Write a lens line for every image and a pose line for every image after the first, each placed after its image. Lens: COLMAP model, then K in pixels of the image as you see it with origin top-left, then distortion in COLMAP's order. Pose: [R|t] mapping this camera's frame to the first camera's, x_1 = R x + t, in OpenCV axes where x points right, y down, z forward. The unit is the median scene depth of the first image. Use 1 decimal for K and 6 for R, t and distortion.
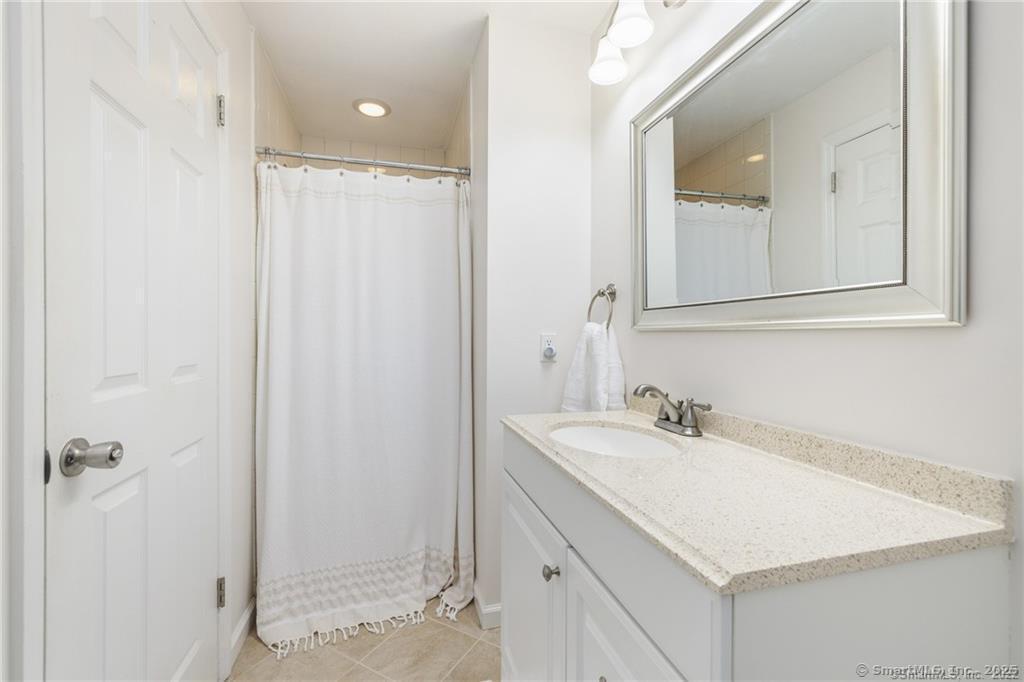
lens RADIAL K [[429.6, 0, 512.3], [0, 429.6, 335.6], [0, 0, 1]] dist [0.009970, 0.000229]
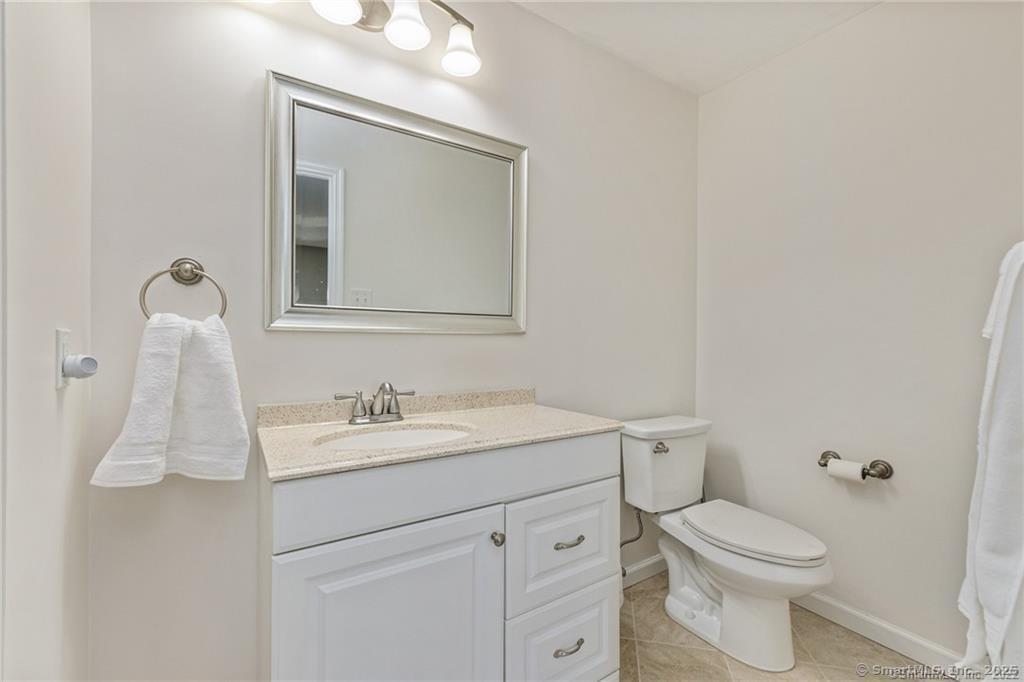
lens RADIAL K [[429.6, 0, 506.4], [0, 429.6, 337.2], [0, 0, 1]] dist [0.009970, 0.000229]
pose [[-0.279536, -0.011278, 0.960069, -0.961821], [-0.015244, 0.999857, 0.007307, -0.016252], [-0.960014, -0.012593, -0.279668, 1.219219]]
